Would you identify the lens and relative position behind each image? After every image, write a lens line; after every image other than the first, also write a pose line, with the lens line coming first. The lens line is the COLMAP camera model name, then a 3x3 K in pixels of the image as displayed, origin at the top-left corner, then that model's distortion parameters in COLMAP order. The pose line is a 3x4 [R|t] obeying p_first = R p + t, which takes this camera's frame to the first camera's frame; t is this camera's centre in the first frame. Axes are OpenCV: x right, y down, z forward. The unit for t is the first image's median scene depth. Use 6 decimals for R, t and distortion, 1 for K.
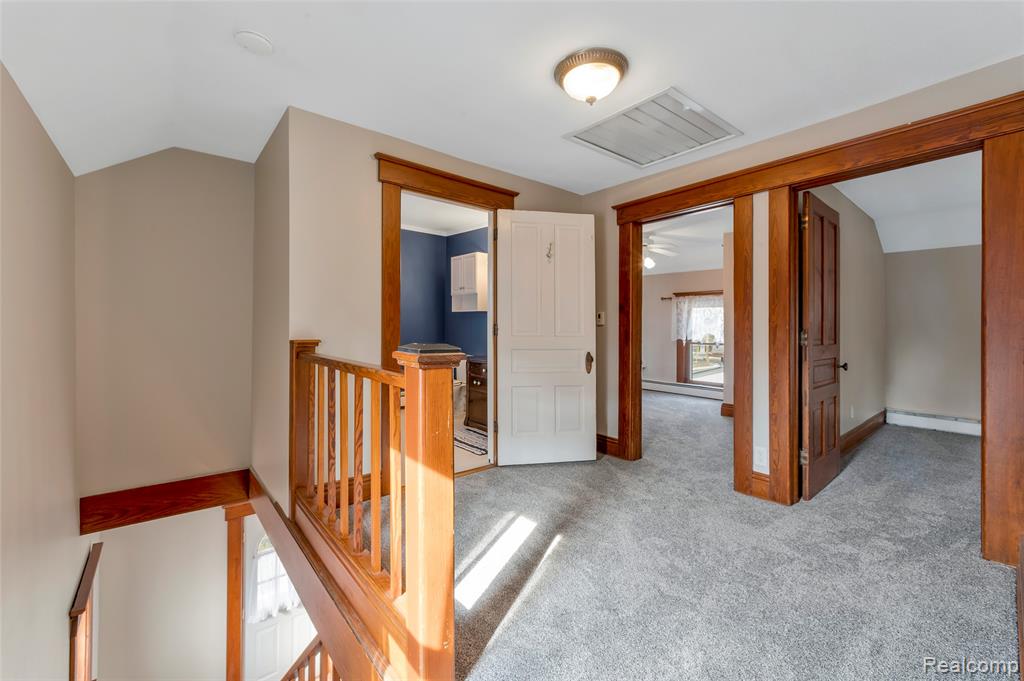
lens RADIAL K [[423.7, 0, 514.8], [0, 423.7, 328.0], [0, 0, 1]] dist [-0.001885, -0.000138]
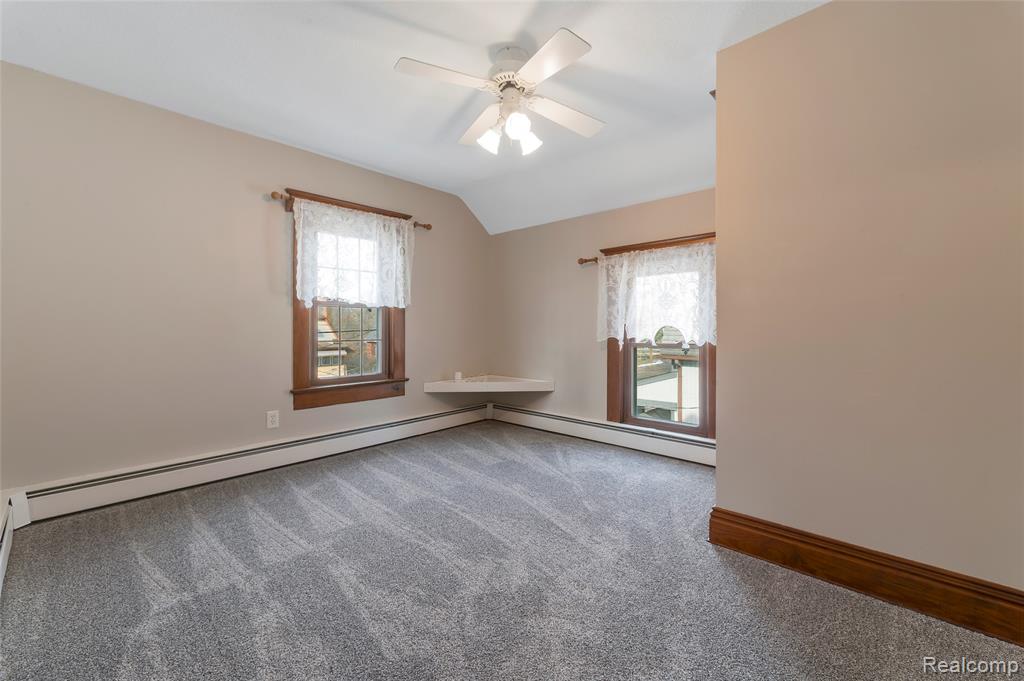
lens RADIAL K [[418.7, 0, 512.0], [0, 418.7, 334.8], [0, 0, 1]] dist [0.012790, 0.000028]
pose [[0.993919, -0.010487, 0.109610, 0.211432], [0.008103, 0.999721, 0.022176, 0.010636], [-0.109812, -0.021153, 0.993727, 0.505484]]
